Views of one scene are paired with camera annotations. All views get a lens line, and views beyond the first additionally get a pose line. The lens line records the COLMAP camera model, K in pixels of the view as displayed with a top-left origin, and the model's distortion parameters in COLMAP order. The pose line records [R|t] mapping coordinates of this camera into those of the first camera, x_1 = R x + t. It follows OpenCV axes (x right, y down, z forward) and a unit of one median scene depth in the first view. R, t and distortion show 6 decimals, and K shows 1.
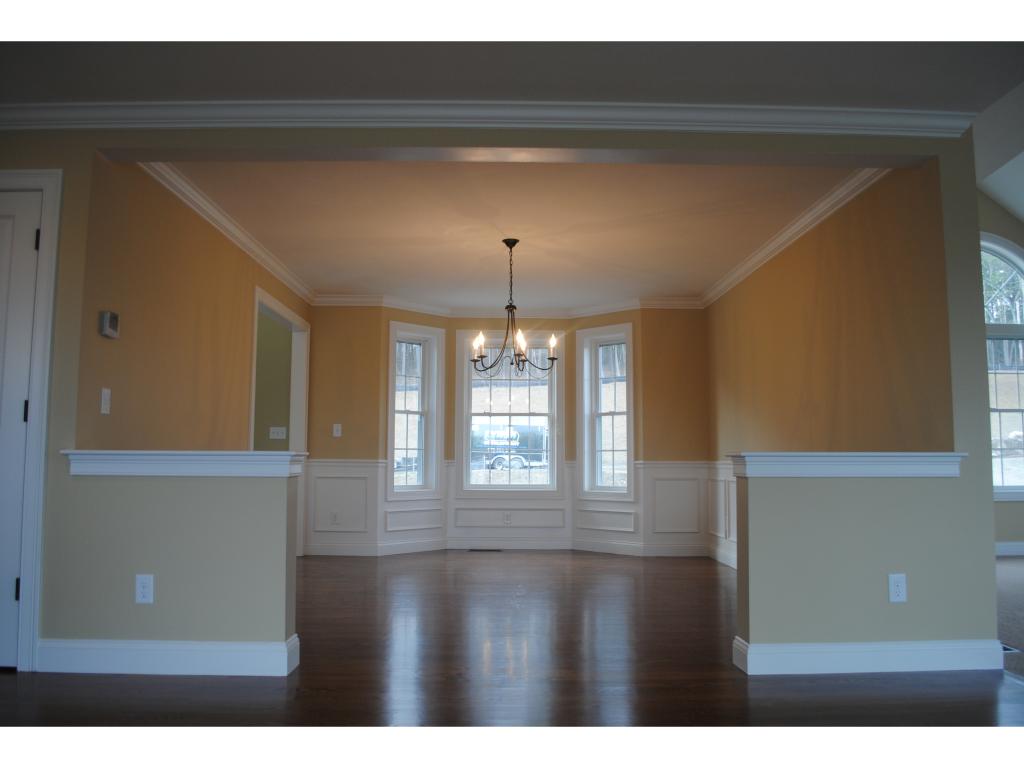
lens RADIAL K [[813.4, 0, 512.0], [0, 813.4, 384.0], [0, 0, 1]] dist [-0.075342, 0.001186]
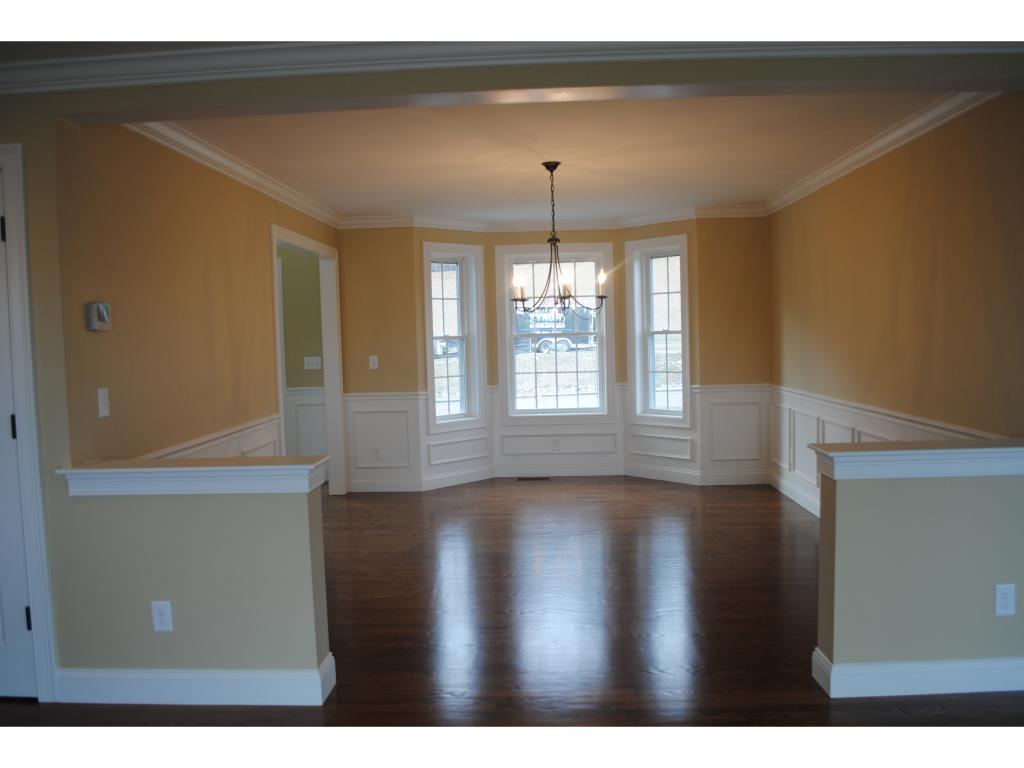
lens RADIAL K [[813.4, 0, 512.0], [0, 813.4, 384.0], [0, 0, 1]] dist [-0.075342, 0.001186]
pose [[0.997904, -0.028055, -0.058310, 0.000347], [0.036769, 0.987354, 0.154210, -0.058290], [0.053246, -0.156031, 0.986316, 0.070316]]
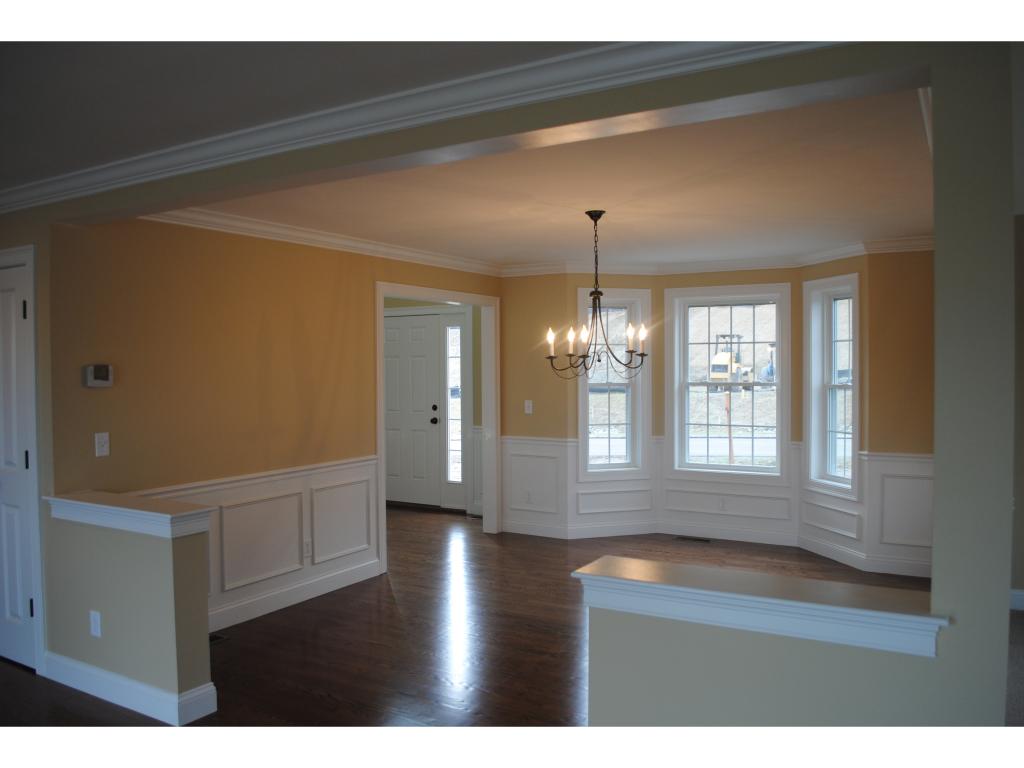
lens RADIAL K [[813.4, 0, 512.0], [0, 813.4, 384.0], [0, 0, 1]] dist [-0.075342, 0.001186]
pose [[0.853498, 0.002041, -0.521092, 0.272168], [0.059003, 0.993183, 0.100530, -0.068354], [0.517745, -0.116548, 0.847559, 0.175306]]
